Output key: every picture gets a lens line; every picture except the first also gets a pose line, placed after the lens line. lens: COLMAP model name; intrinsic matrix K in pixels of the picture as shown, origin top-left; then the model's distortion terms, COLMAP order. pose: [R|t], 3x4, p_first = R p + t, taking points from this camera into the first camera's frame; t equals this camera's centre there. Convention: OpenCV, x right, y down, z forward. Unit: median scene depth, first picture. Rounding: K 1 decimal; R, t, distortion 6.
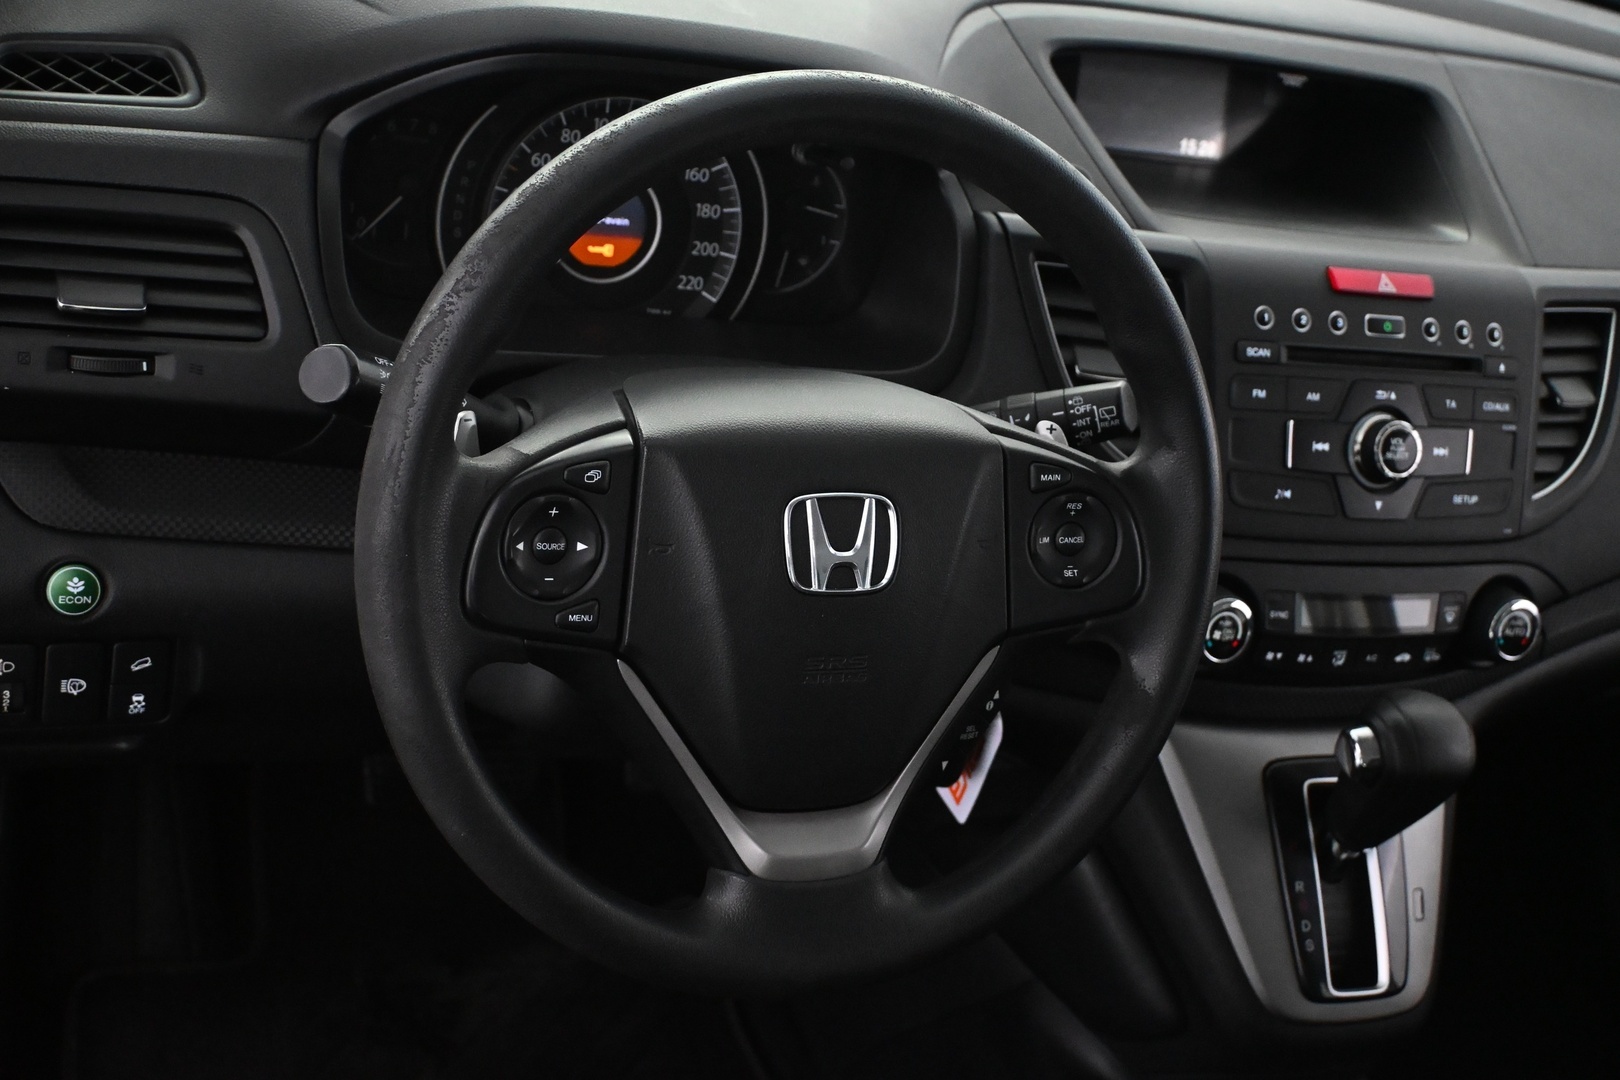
lens RADIAL K [[2026.3, 0, 810.3], [0, 2026.3, 542.5], [0, 0, 1]] dist [0.016200, 0.000000]
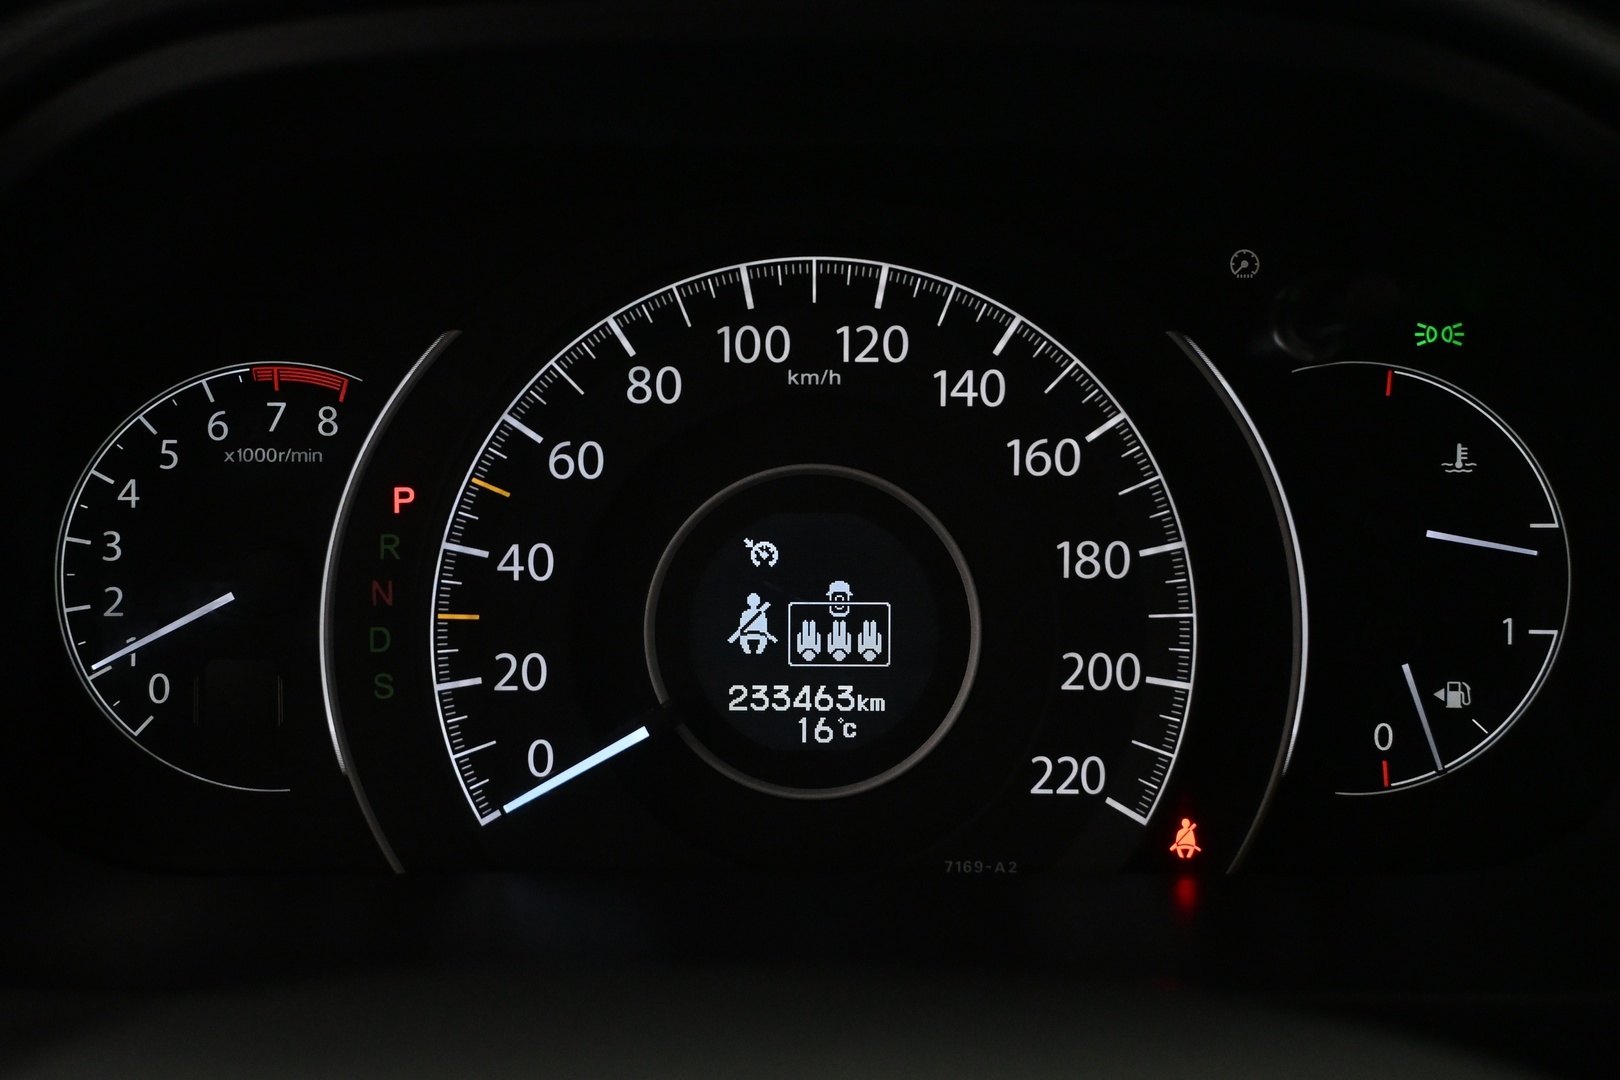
lens RADIAL K [[2706.9, 0, 809.8], [0, 2706.9, 540.6], [0, 0, 1]] dist [0.004346, 0.000000]
pose [[0.902373, -0.132428, -0.410105, 0.093558], [0.009501, 0.957498, -0.288283, -0.036044], [0.430852, 0.256242, 0.865278, 0.585973]]
